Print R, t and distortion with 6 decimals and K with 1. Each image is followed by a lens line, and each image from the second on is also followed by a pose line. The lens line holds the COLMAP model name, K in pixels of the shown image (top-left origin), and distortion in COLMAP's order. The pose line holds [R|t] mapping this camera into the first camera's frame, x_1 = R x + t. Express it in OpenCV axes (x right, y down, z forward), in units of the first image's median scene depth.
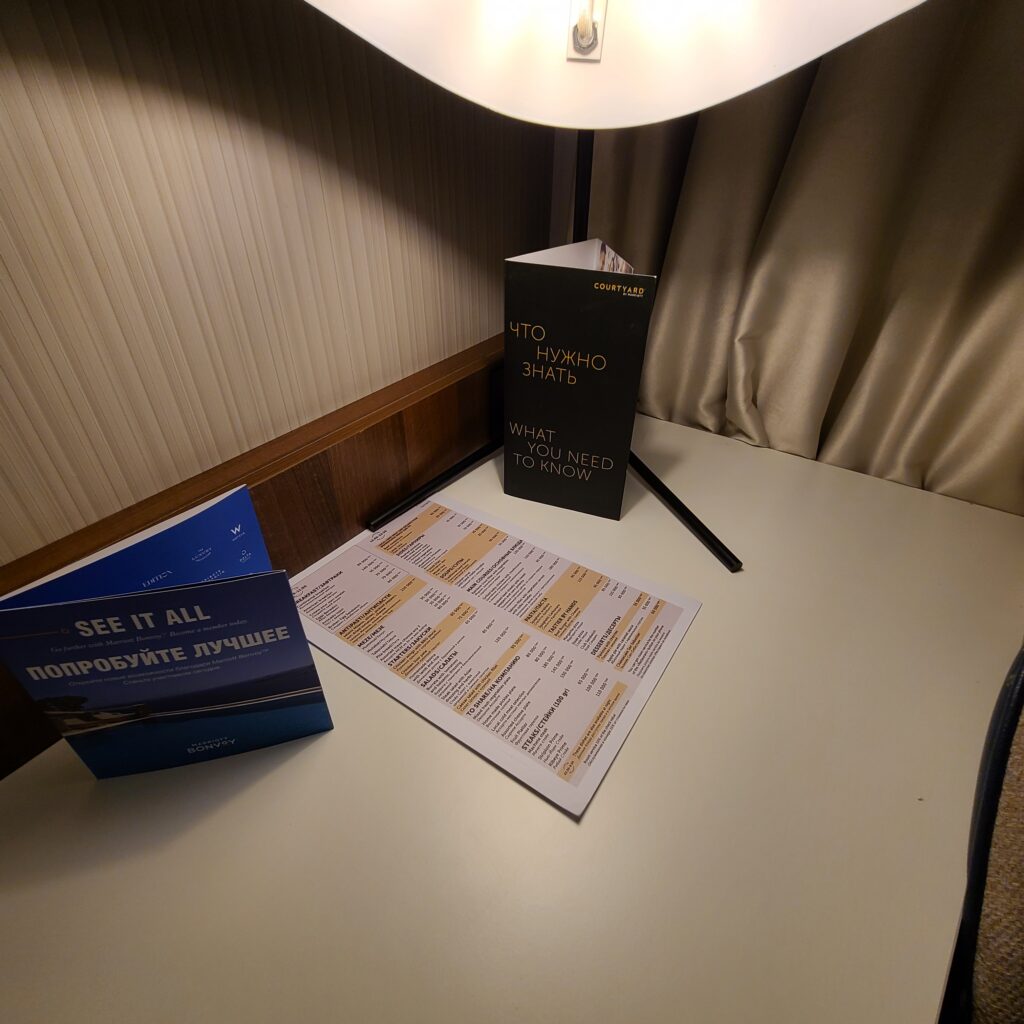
lens RADIAL K [[552.0, 0, 508.0], [0, 552.0, 513.8], [0, 0, 1]] dist [-0.003488, 0.001057]
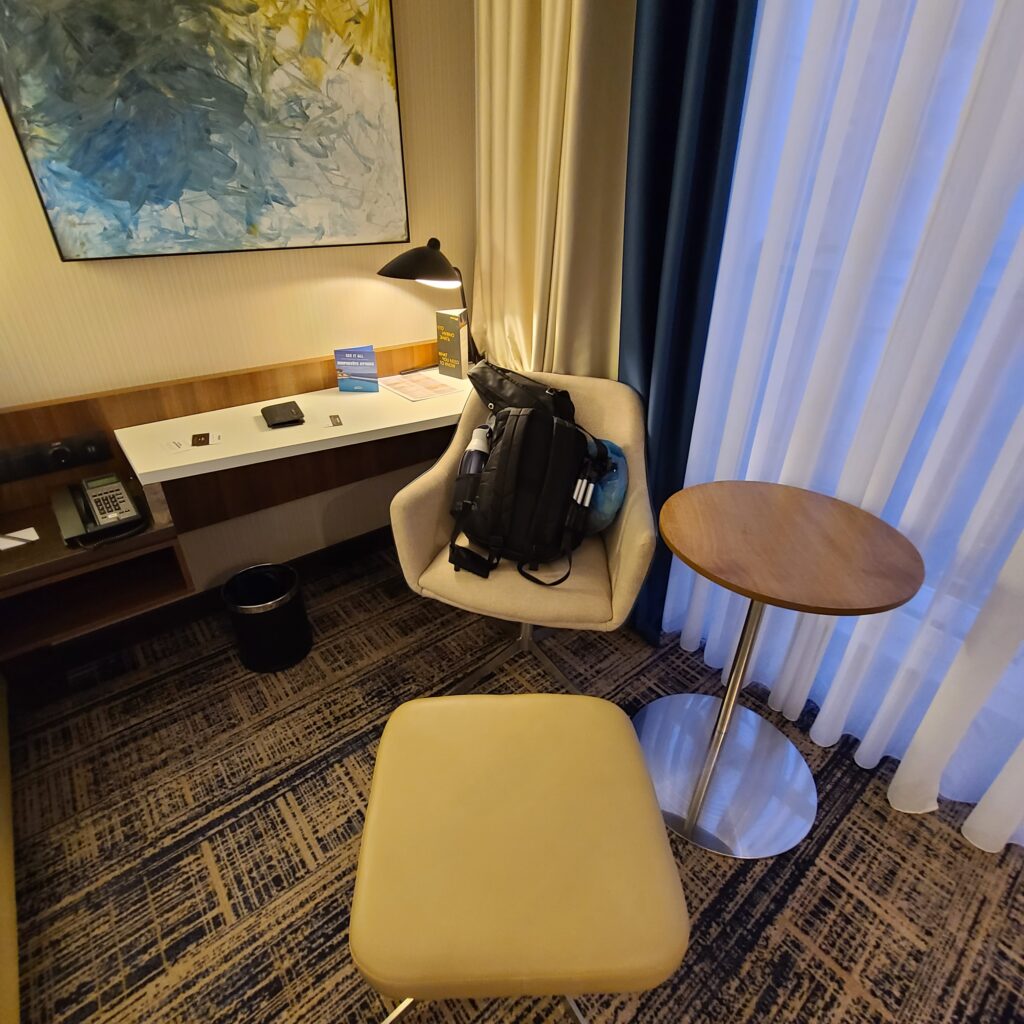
lens RADIAL K [[552.0, 0, 514.2], [0, 552.0, 510.8], [0, 0, 1]] dist [-0.003488, 0.001057]
pose [[0.962483, 0.142184, -0.231106, 1.795374], [-0.168484, 0.980794, -0.098265, 1.400434], [0.212696, 0.133517, 0.967953, -2.864185]]
